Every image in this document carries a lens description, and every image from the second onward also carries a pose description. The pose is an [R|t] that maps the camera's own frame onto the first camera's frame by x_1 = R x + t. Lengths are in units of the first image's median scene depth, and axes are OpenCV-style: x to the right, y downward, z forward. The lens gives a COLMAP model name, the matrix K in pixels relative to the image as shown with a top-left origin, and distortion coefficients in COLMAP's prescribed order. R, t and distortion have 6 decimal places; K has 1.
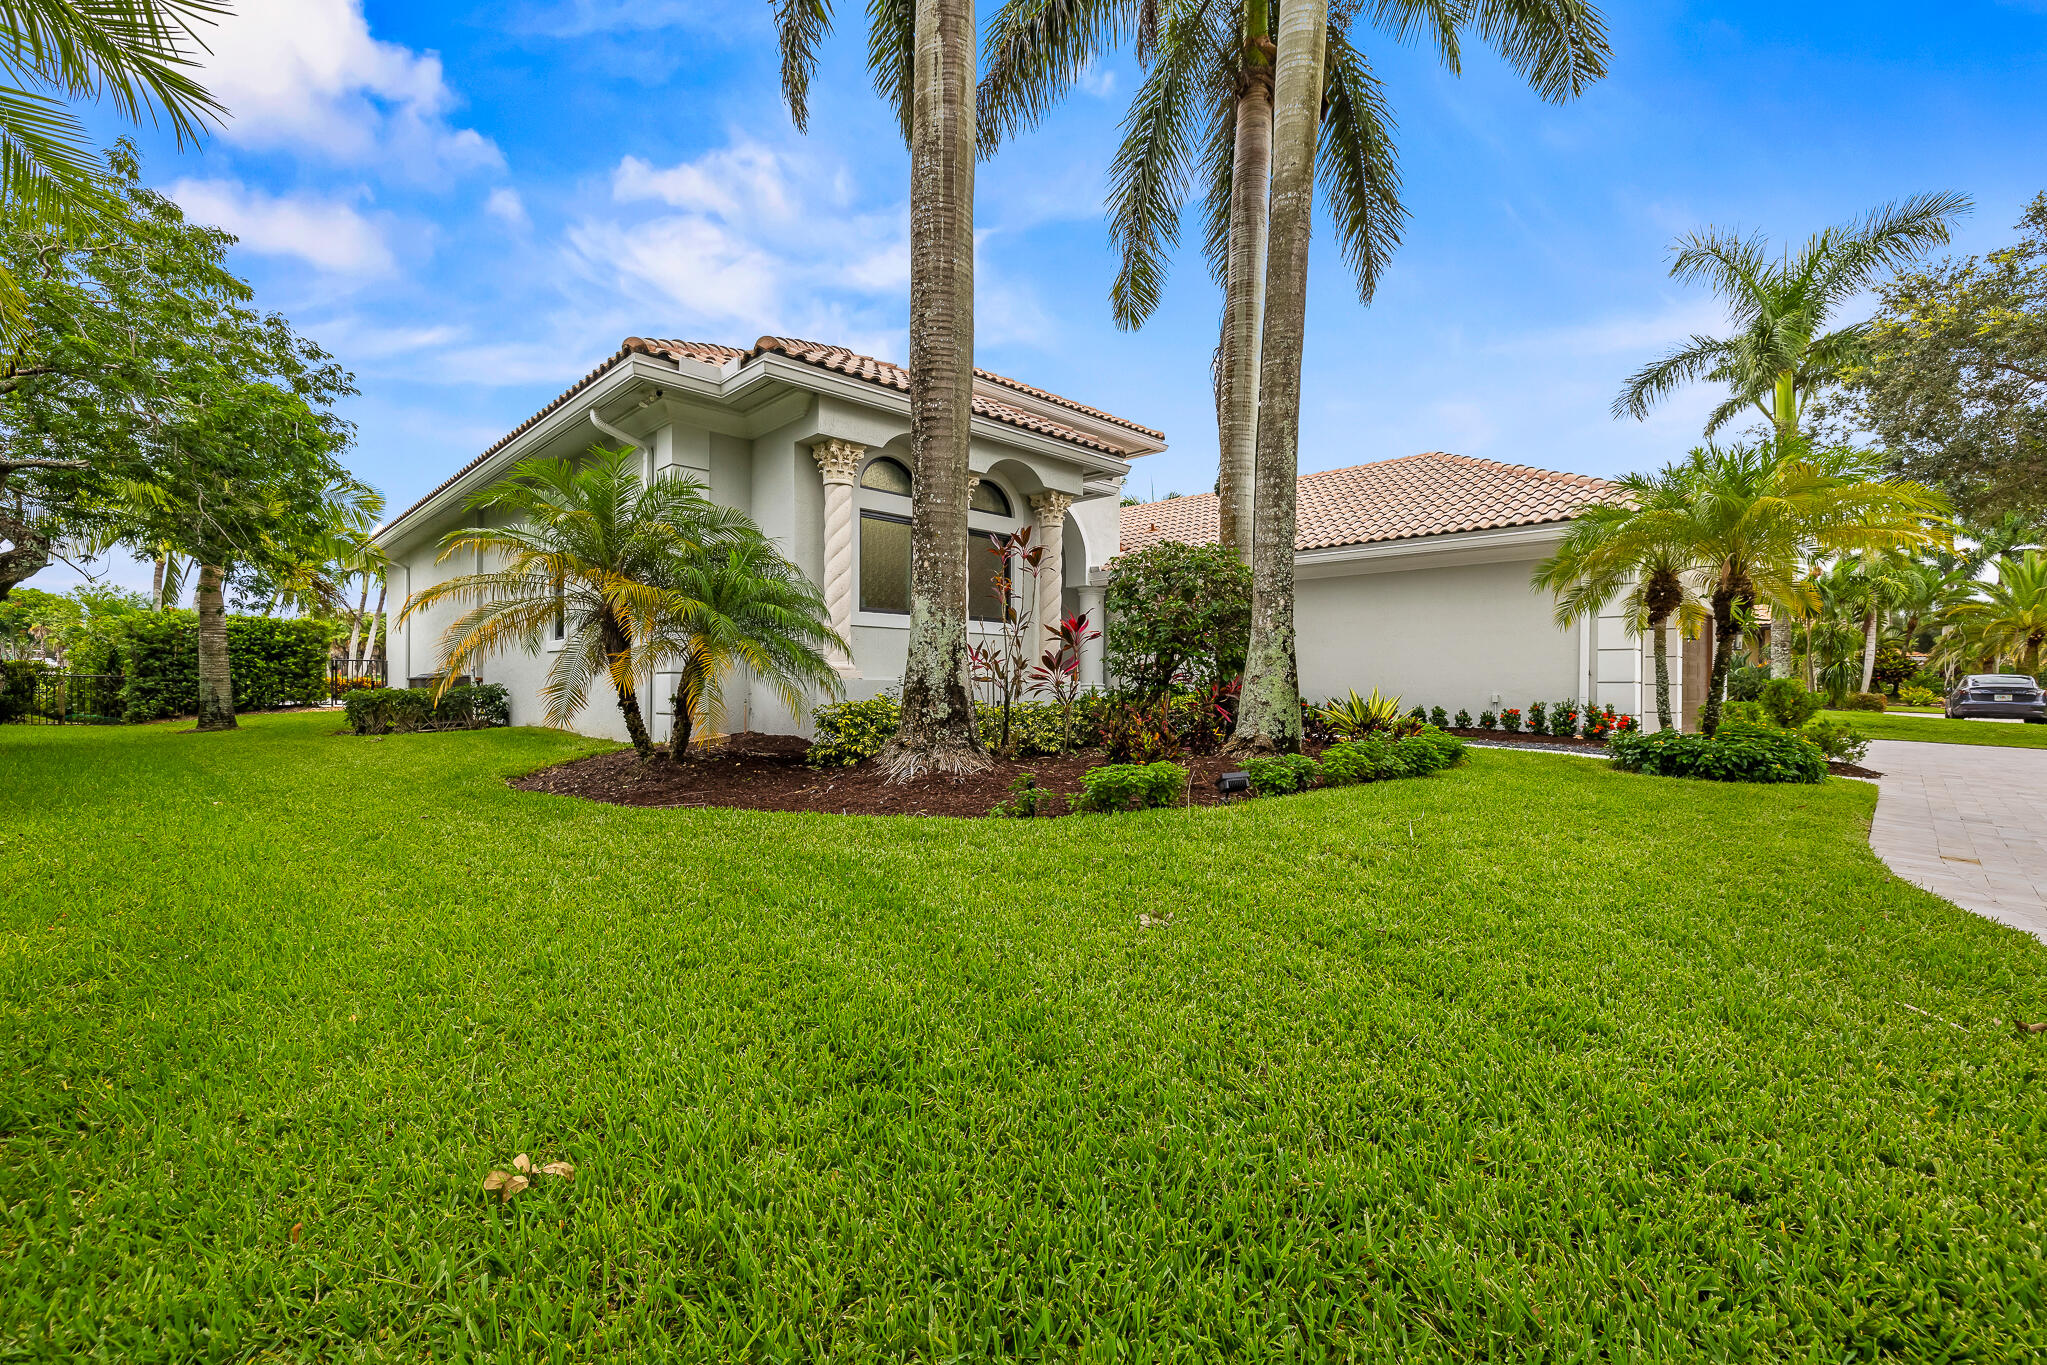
lens RADIAL K [[844.5, 0, 1023.5], [0, 844.5, 682.5], [0, 0, 1]] dist [0.000491, 0.000105]
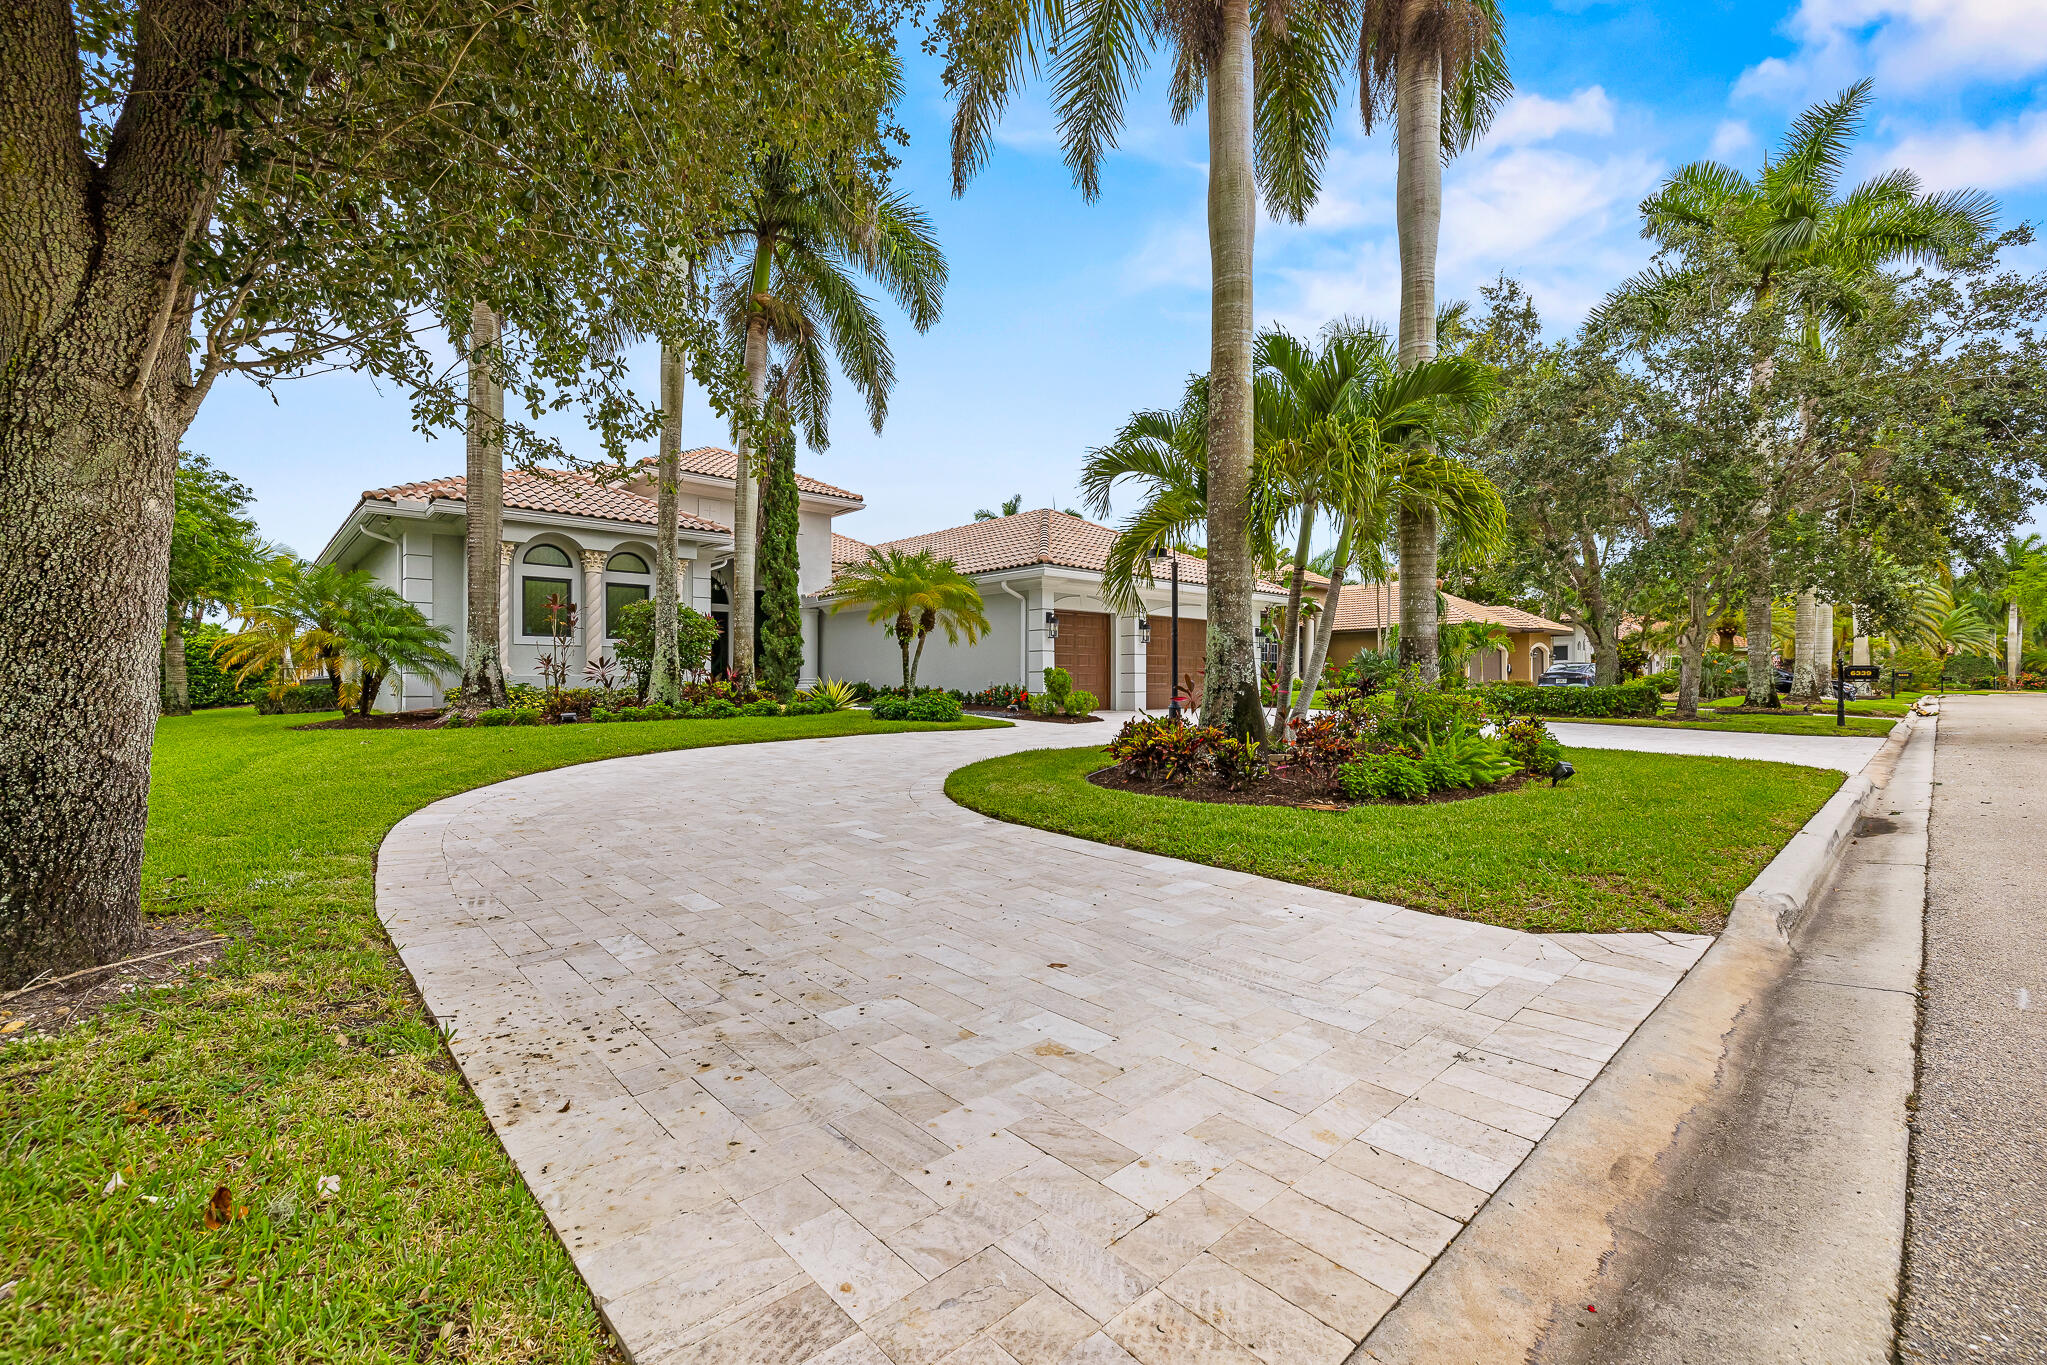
lens RADIAL K [[844.5, 0, 1023.5], [0, 844.5, 682.5], [0, 0, 1]] dist [0.000491, 0.000105]
pose [[0.999618, -0.015754, -0.022701, 0.818128], [0.015788, 0.999874, 0.001317, 0.022754], [0.022677, -0.001675, 0.999741, -0.659753]]
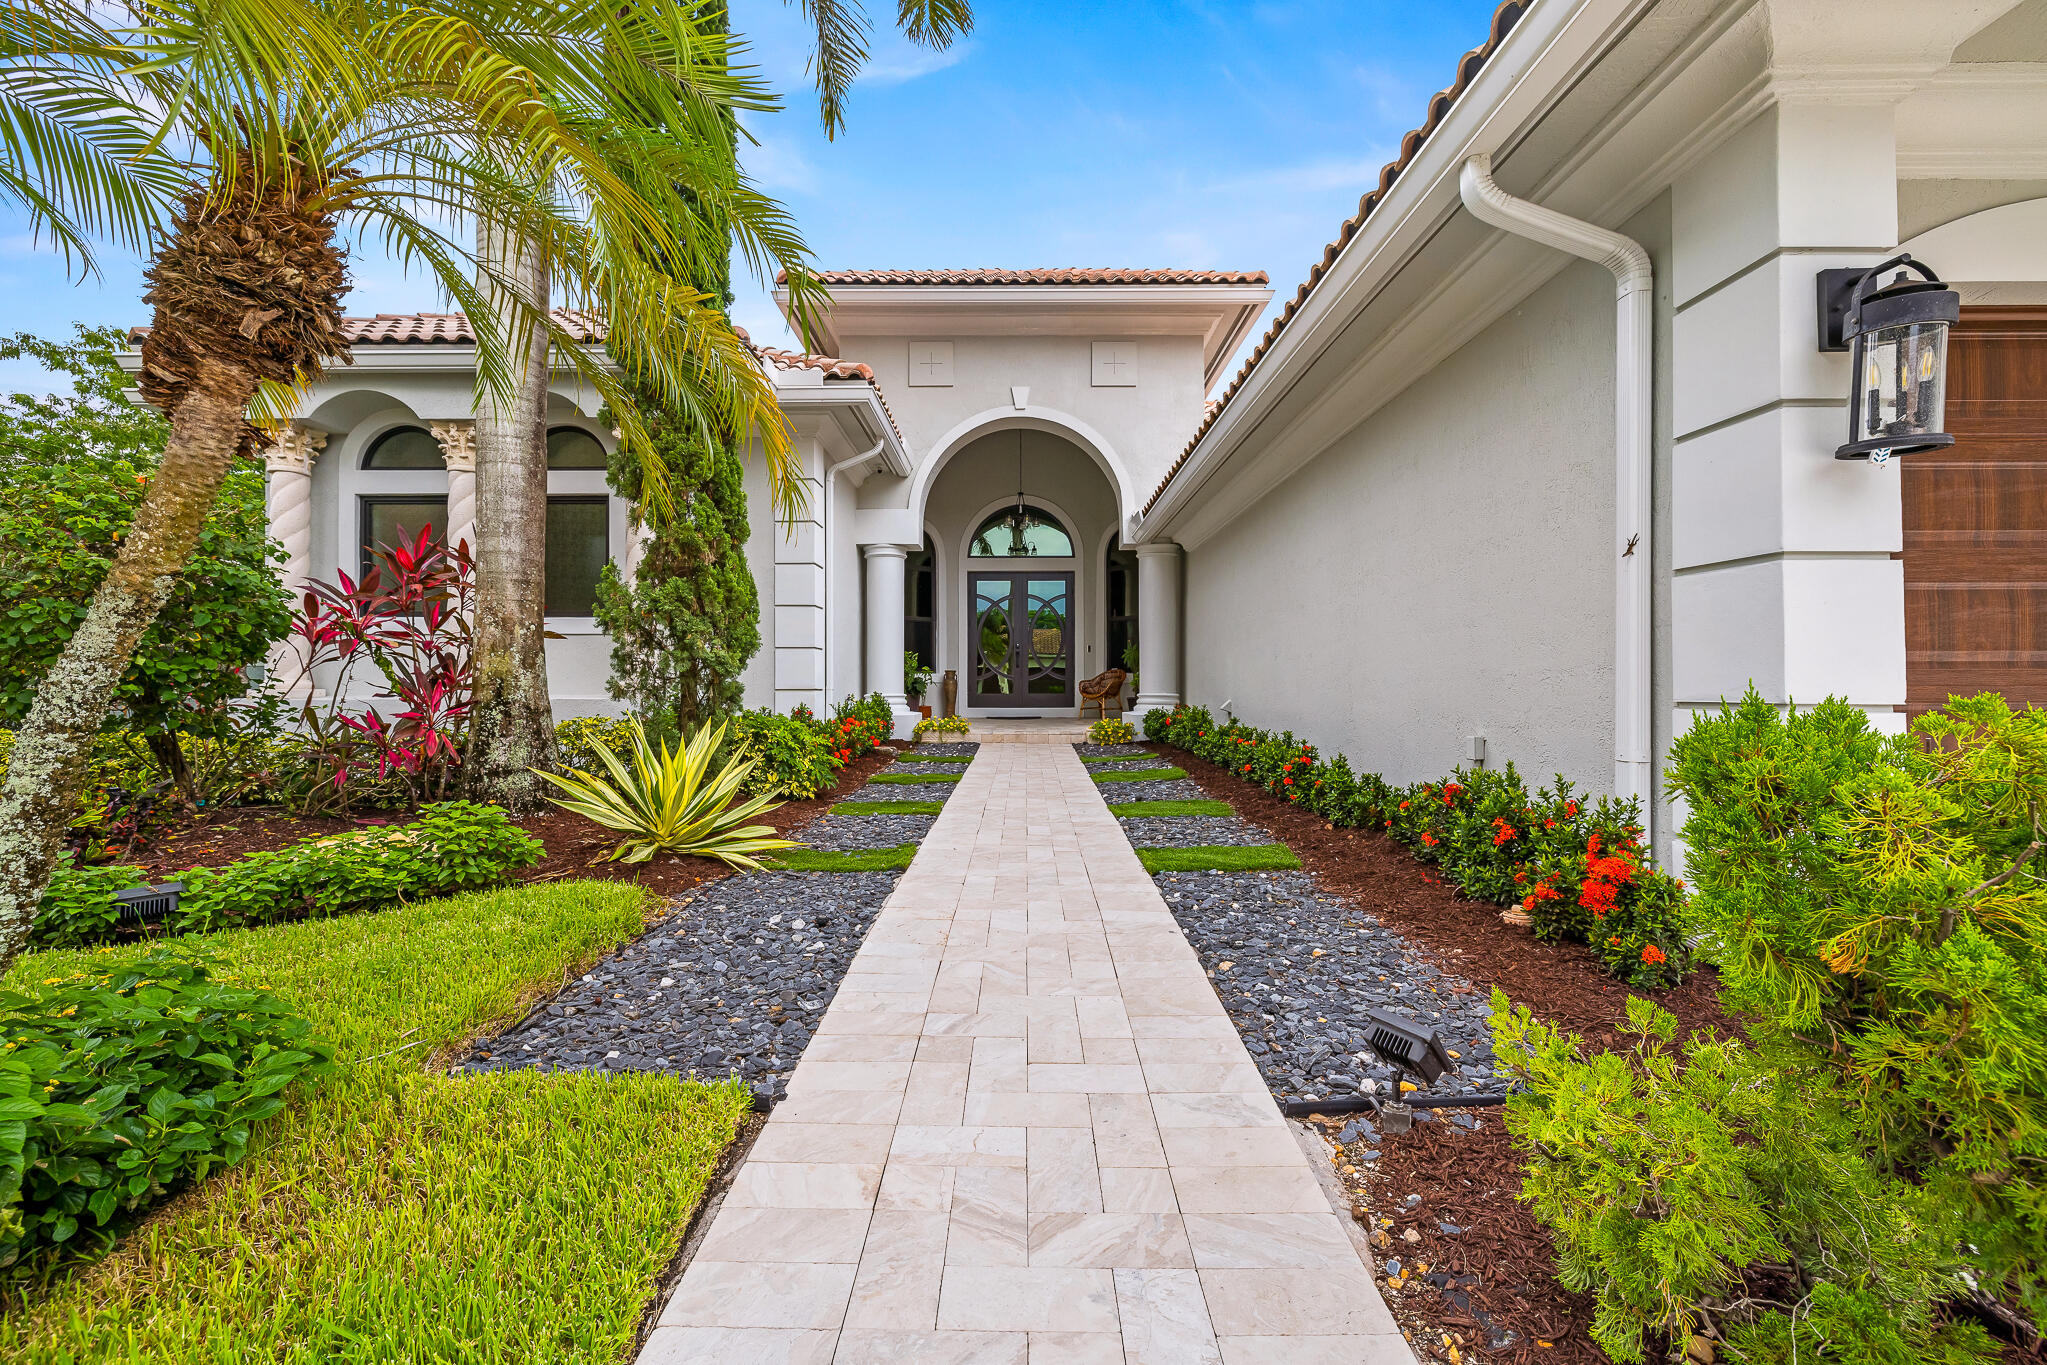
lens RADIAL K [[844.5, 0, 1023.5], [0, 844.5, 682.5], [0, 0, 1]] dist [0.000491, 0.000105]
pose [[0.701691, -0.013558, -0.712353, 0.840639], [0.013134, 0.999895, -0.006092, -0.005872], [0.712361, -0.005082, 0.701795, 0.846146]]
